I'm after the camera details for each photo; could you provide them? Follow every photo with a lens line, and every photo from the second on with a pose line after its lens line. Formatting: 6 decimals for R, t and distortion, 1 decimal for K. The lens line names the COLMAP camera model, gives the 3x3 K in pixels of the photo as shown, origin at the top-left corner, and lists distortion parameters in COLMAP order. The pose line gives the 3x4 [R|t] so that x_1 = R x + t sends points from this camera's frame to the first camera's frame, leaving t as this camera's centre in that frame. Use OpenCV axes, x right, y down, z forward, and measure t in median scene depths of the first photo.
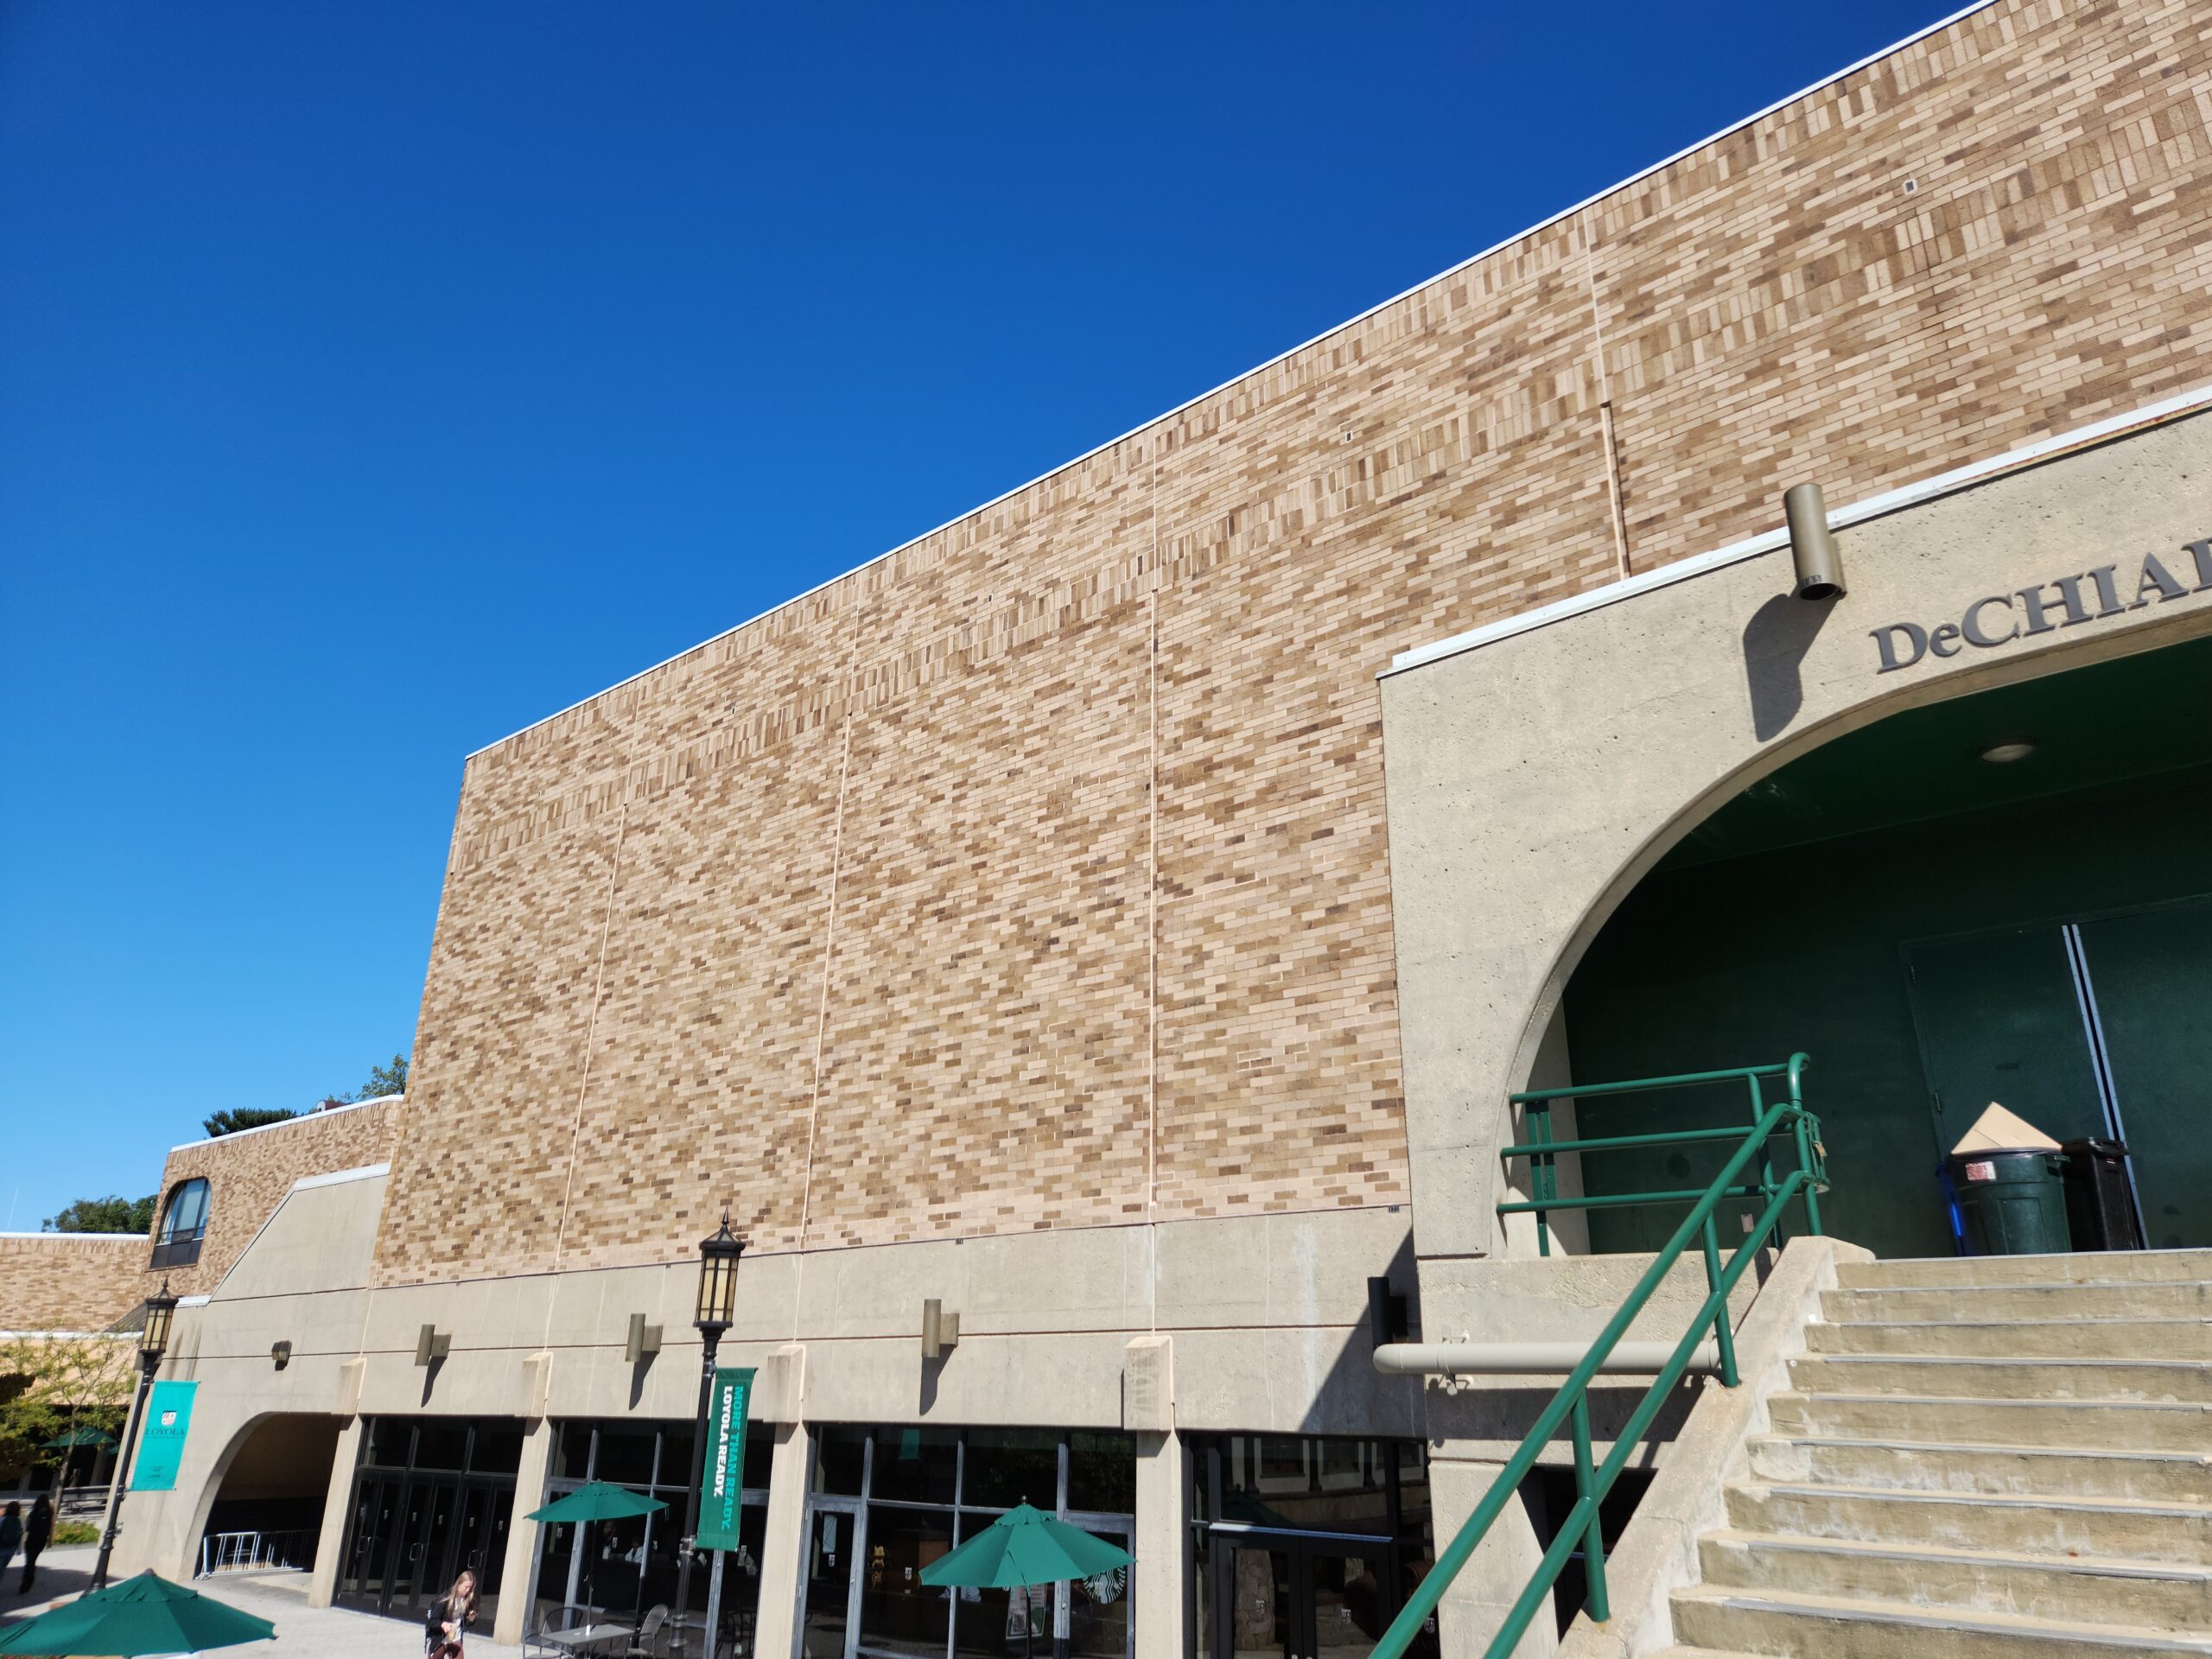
lens RADIAL K [[1510.7, 0, 1085.0], [0, 1510.7, 824.0], [0, 0, 1]] dist [0.079217, -0.058938]
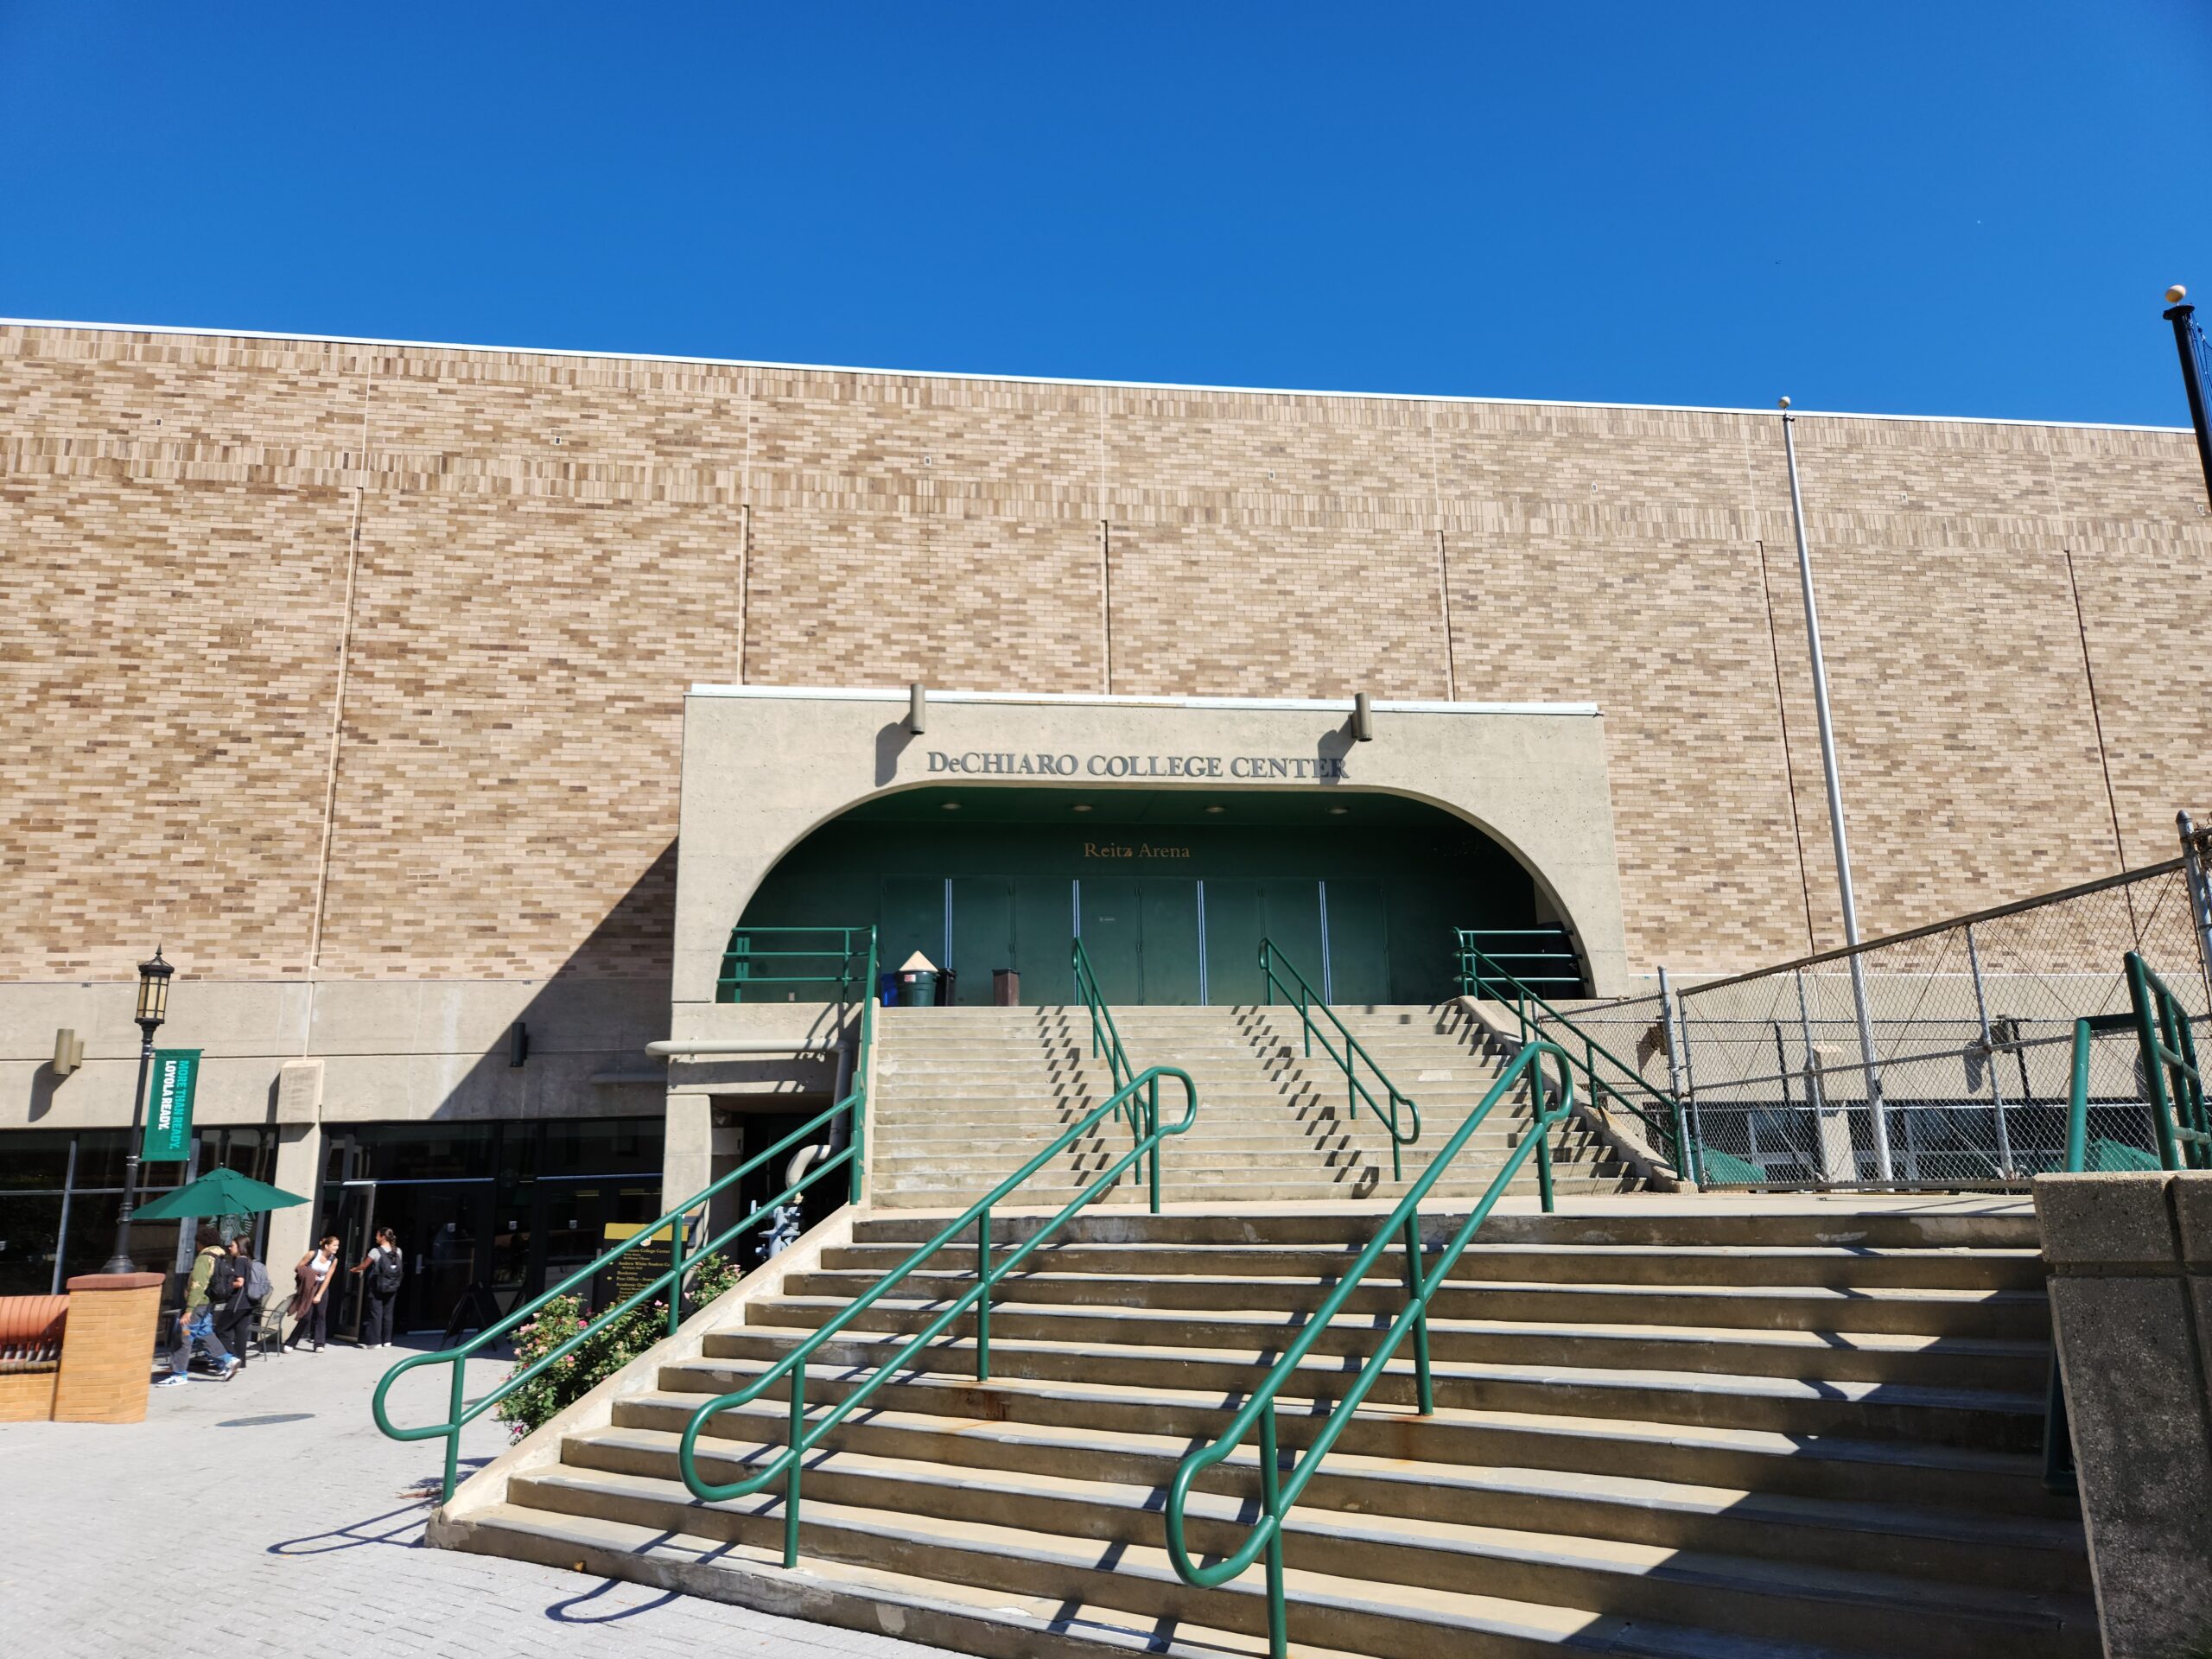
lens RADIAL K [[1510.7, 0, 1107.6], [0, 1510.7, 836.8], [0, 0, 1]] dist [0.079217, -0.058938]
pose [[0.671367, 0.147346, 0.726330, -0.490148], [-0.236392, 0.971421, 0.021438, -0.057863], [-0.702414, -0.186092, 0.687011, -0.408361]]
